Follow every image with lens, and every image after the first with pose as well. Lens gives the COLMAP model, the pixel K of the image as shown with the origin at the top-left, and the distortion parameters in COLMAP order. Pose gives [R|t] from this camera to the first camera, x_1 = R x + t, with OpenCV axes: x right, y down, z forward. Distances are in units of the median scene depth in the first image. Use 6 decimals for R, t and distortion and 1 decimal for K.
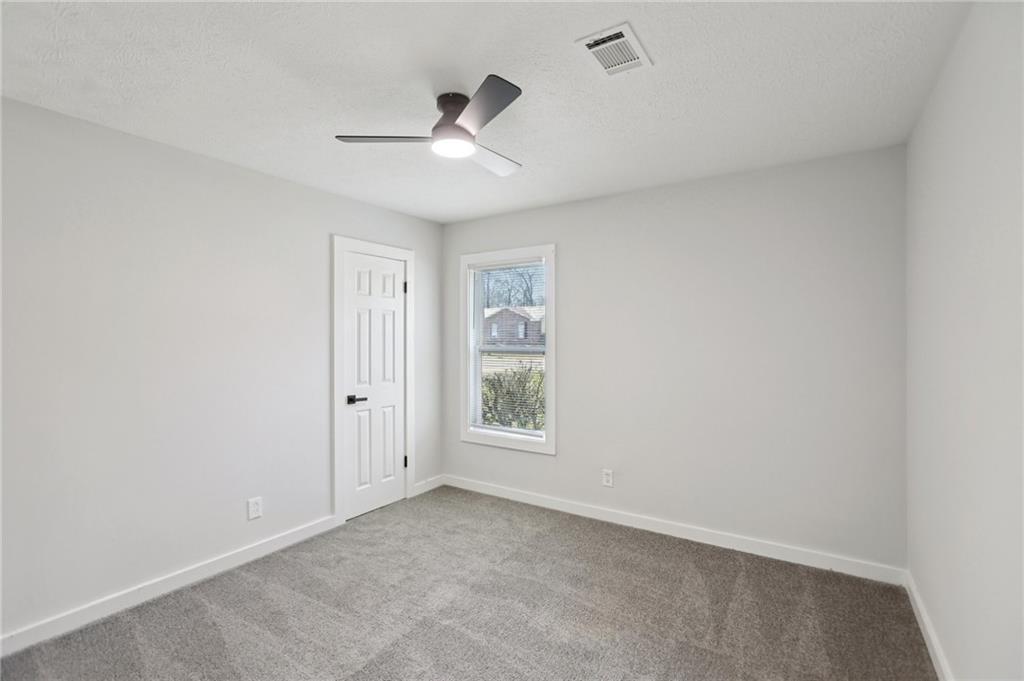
lens RADIAL K [[472.5, 0, 512.5], [0, 472.5, 336.9], [0, 0, 1]] dist [0.002907, 0.001546]
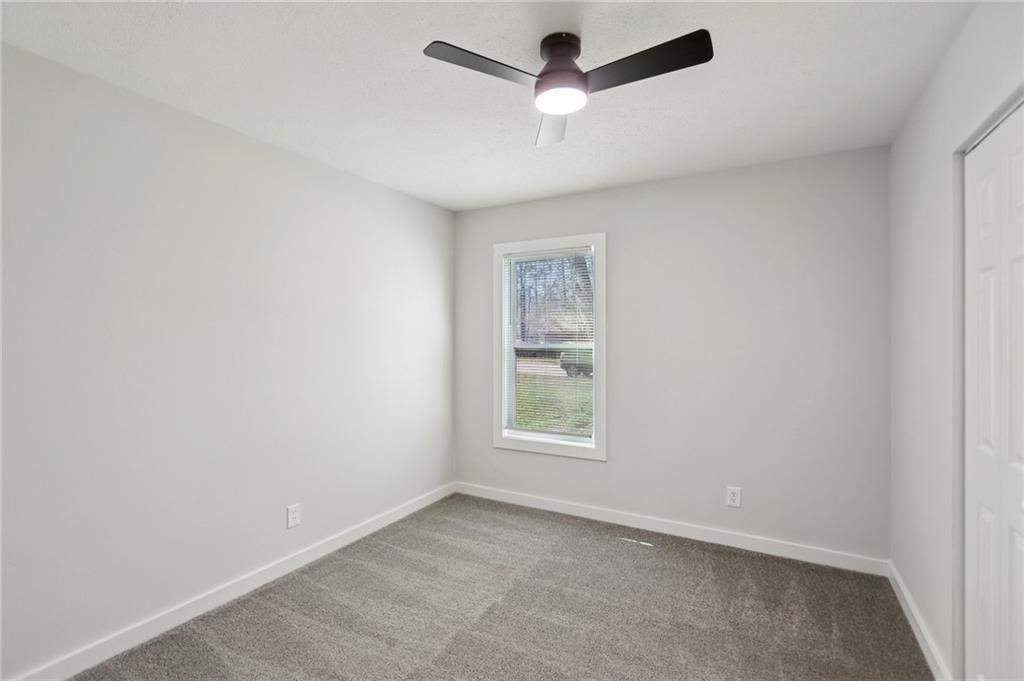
lens RADIAL K [[472.5, 0, 513.8], [0, 472.5, 339.1], [0, 0, 1]] dist [0.002907, 0.001546]
pose [[0.997412, -0.000989, 0.071888, -0.117803], [0.000296, 0.999953, 0.009647, 0.001463], [-0.071895, -0.009600, 0.997366, 0.078332]]
